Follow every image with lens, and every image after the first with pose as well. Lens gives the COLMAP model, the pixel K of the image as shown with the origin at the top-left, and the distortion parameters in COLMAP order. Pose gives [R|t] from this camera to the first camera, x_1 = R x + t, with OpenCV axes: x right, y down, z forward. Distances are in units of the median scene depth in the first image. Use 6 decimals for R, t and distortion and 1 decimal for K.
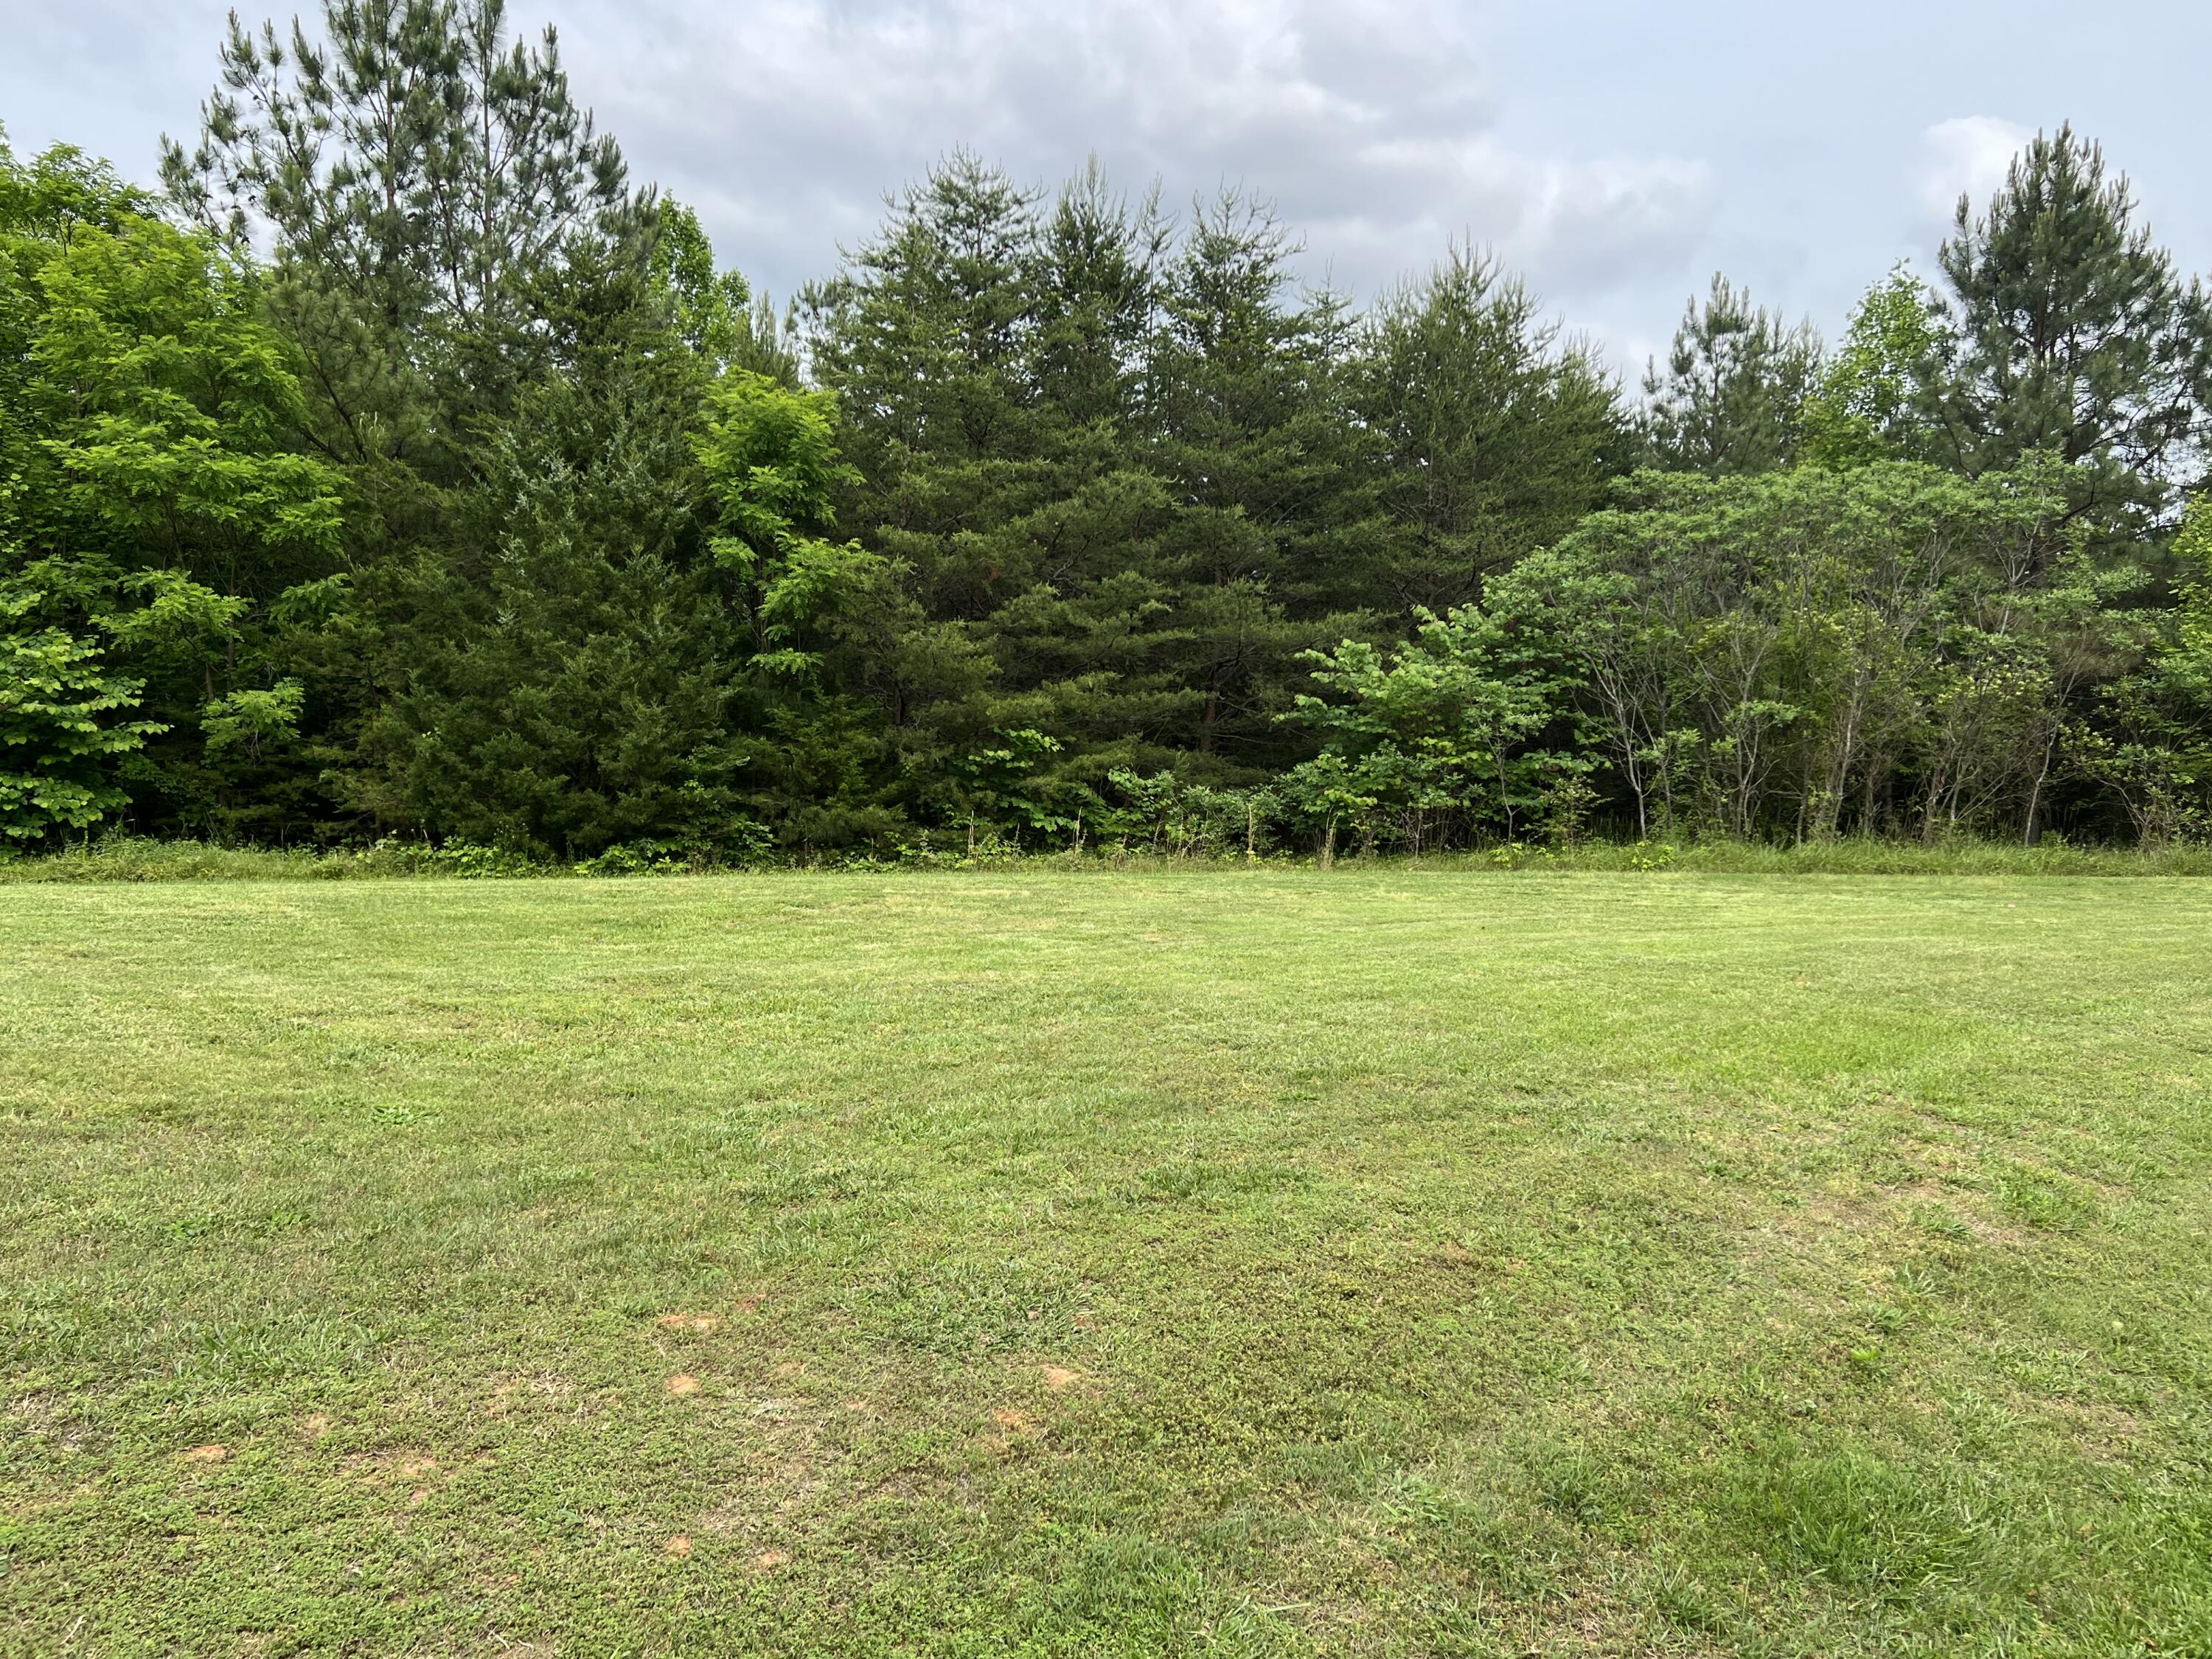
lens RADIAL K [[1614.0, 0, 1102.7], [0, 1614.0, 875.4], [0, 0, 1]] dist [-0.000953, -0.054514]
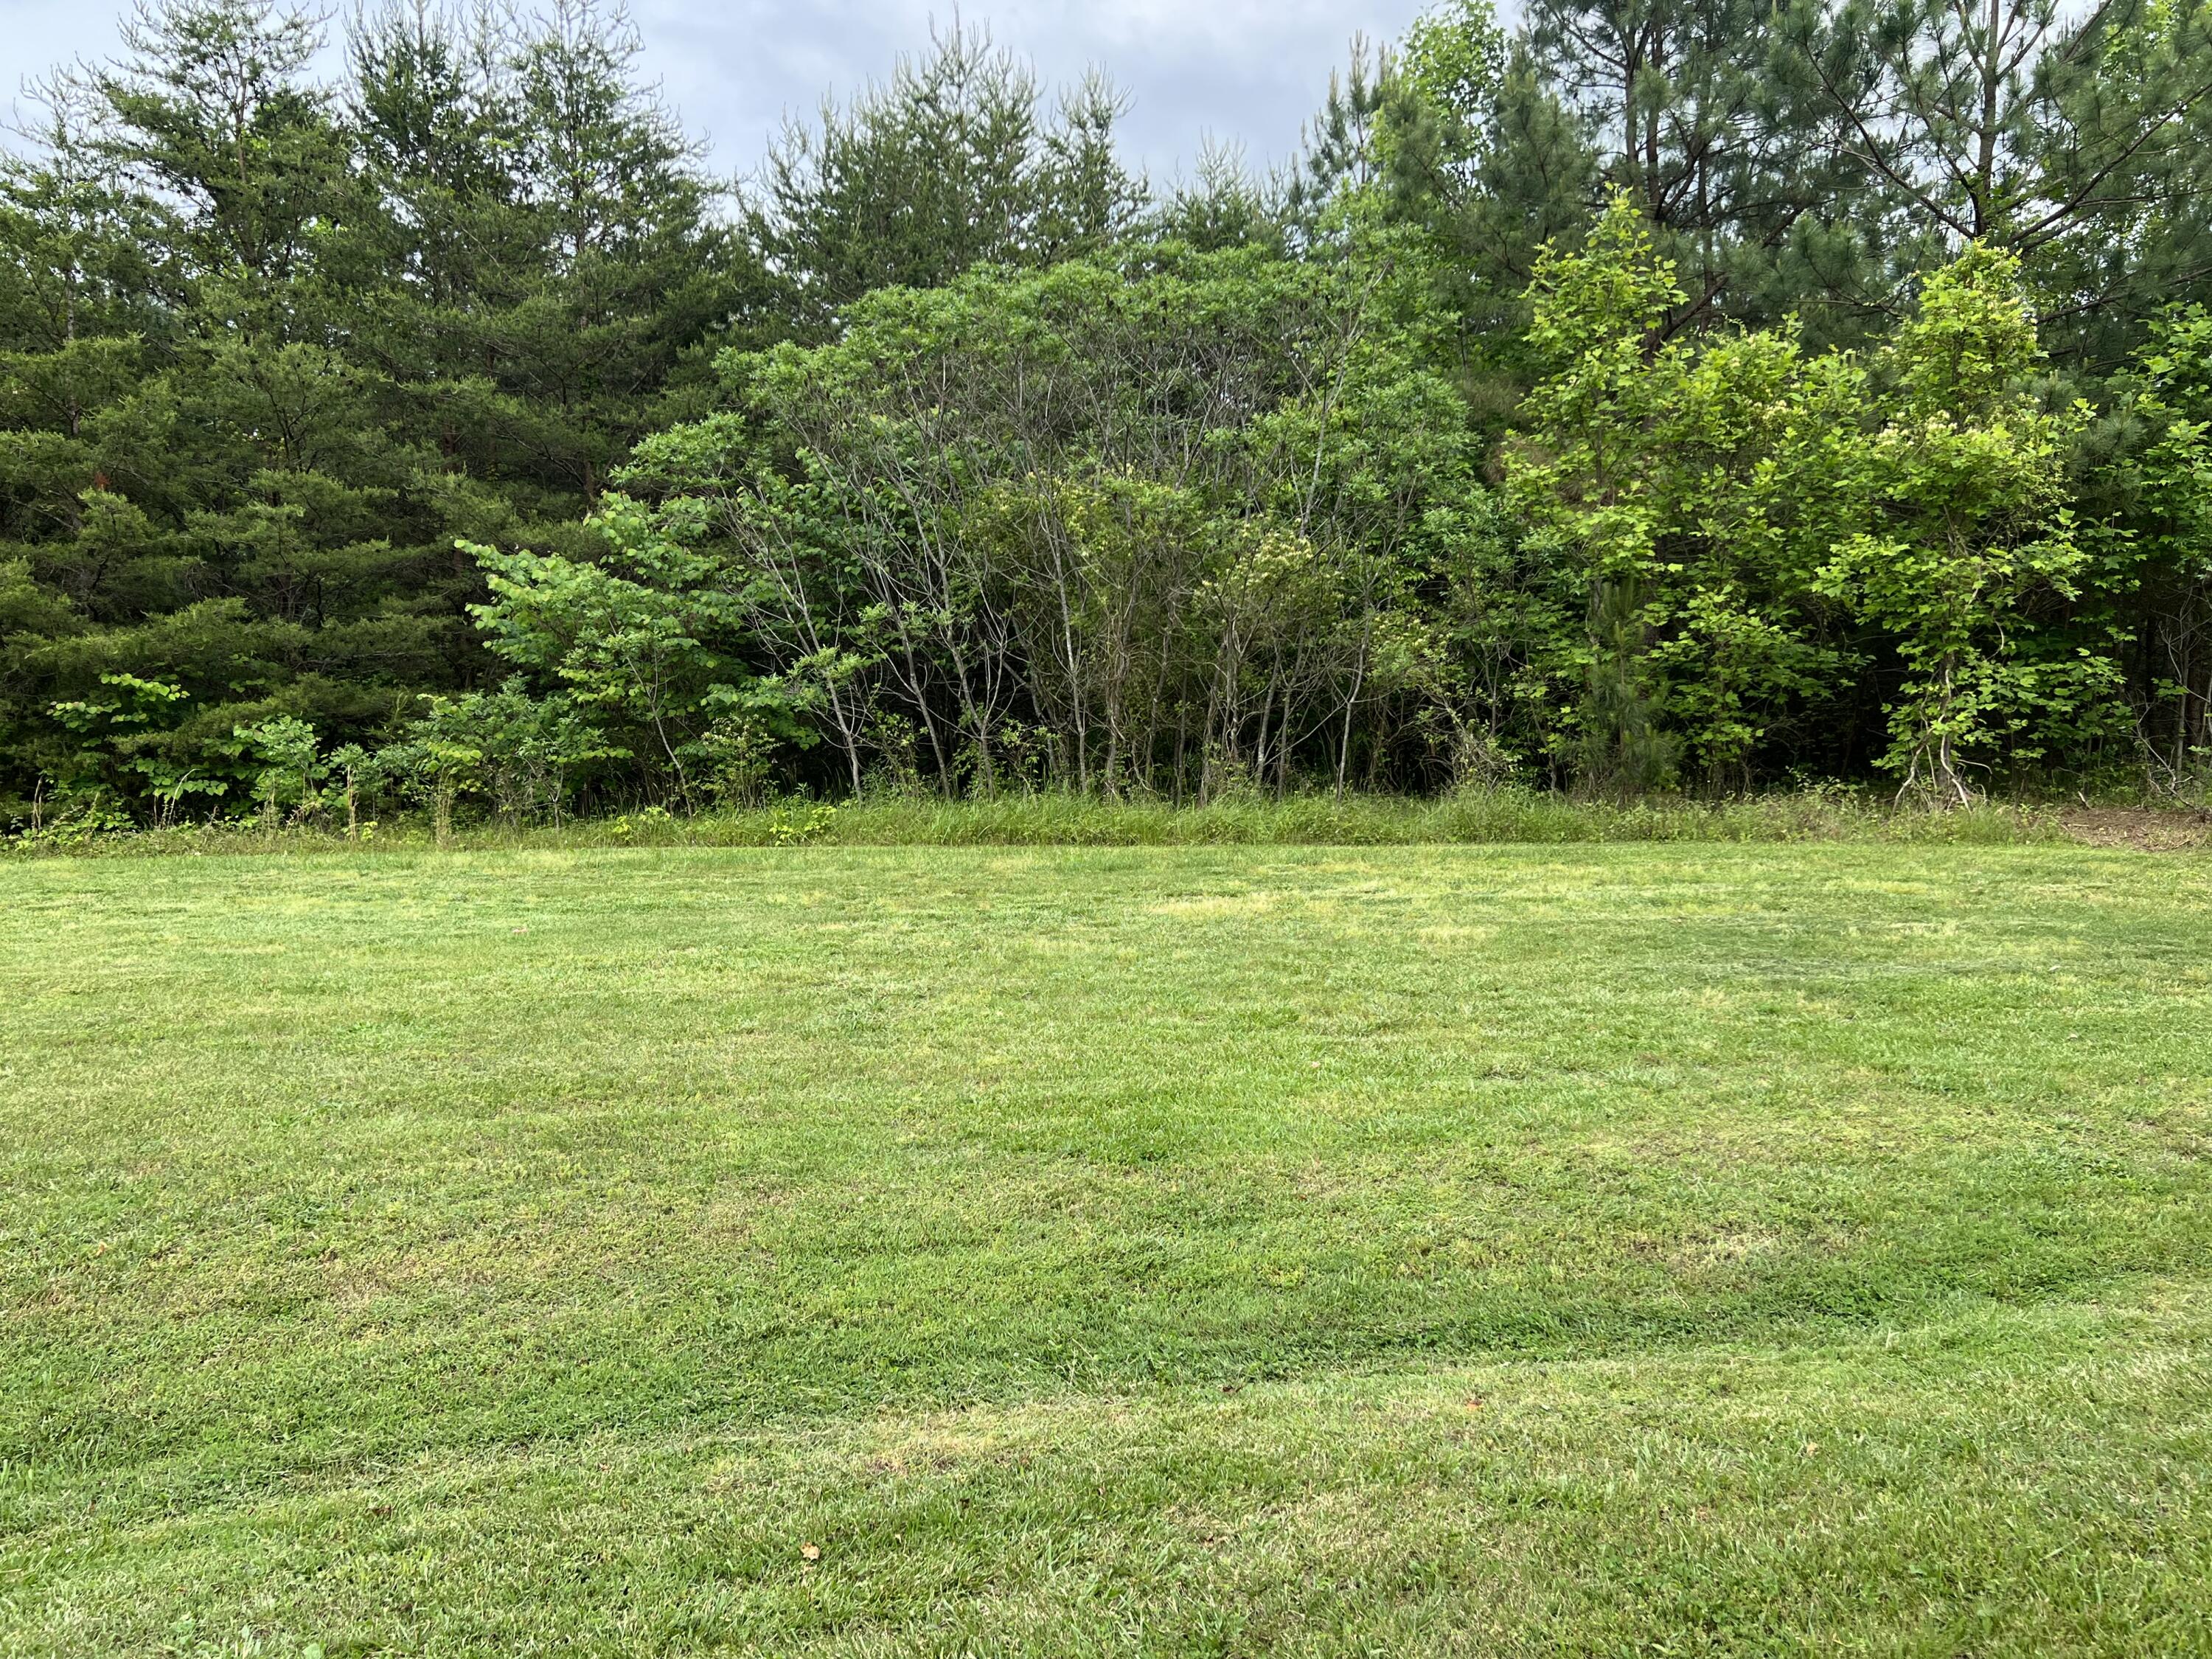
lens RADIAL K [[1614.0, 0, 1102.7], [0, 1614.0, 875.4], [0, 0, 1]] dist [-0.000953, -0.054514]
pose [[0.993048, -0.013234, -0.116962, 0.546394], [0.016356, 0.999534, 0.025778, -0.003157], [0.116566, -0.027512, 0.992802, 0.264863]]
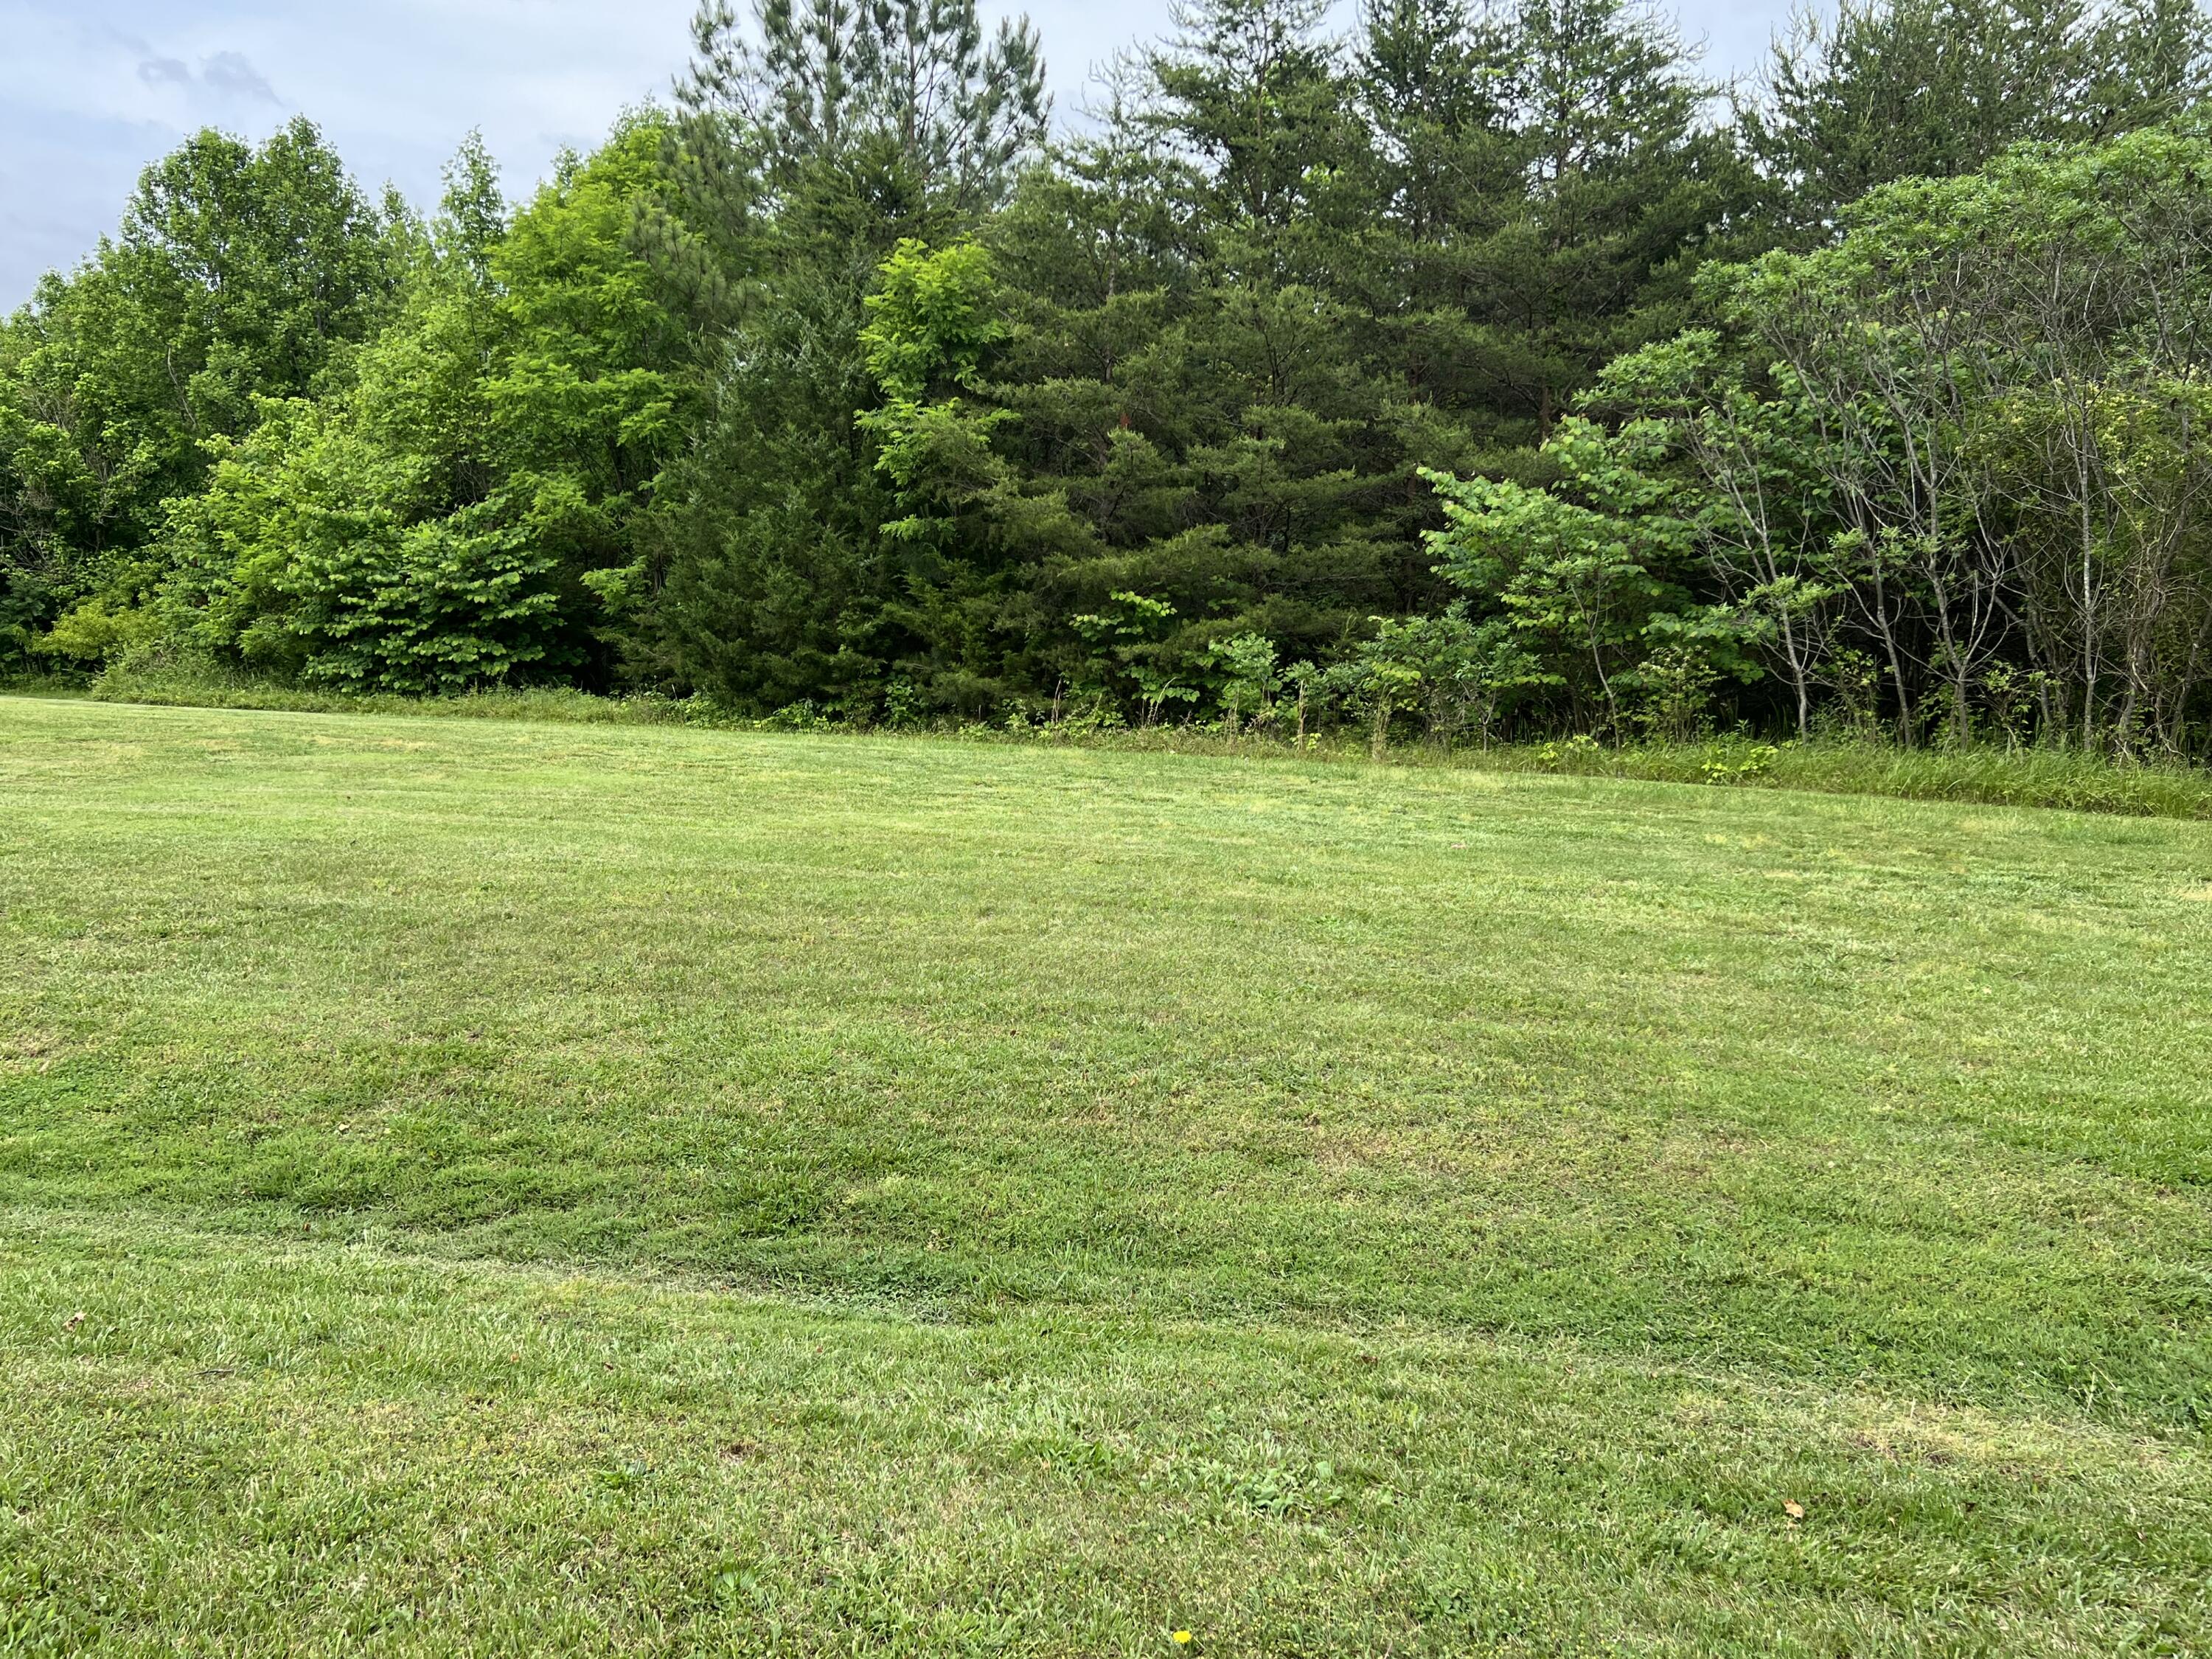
lens RADIAL K [[1614.0, 0, 1102.7], [0, 1614.0, 875.4], [0, 0, 1]] dist [-0.000953, -0.054514]
pose [[0.783520, 0.092906, -0.614382, 0.542408], [-0.054635, 0.995230, 0.080821, -0.002876], [0.618960, -0.029758, 0.784859, 0.262008]]
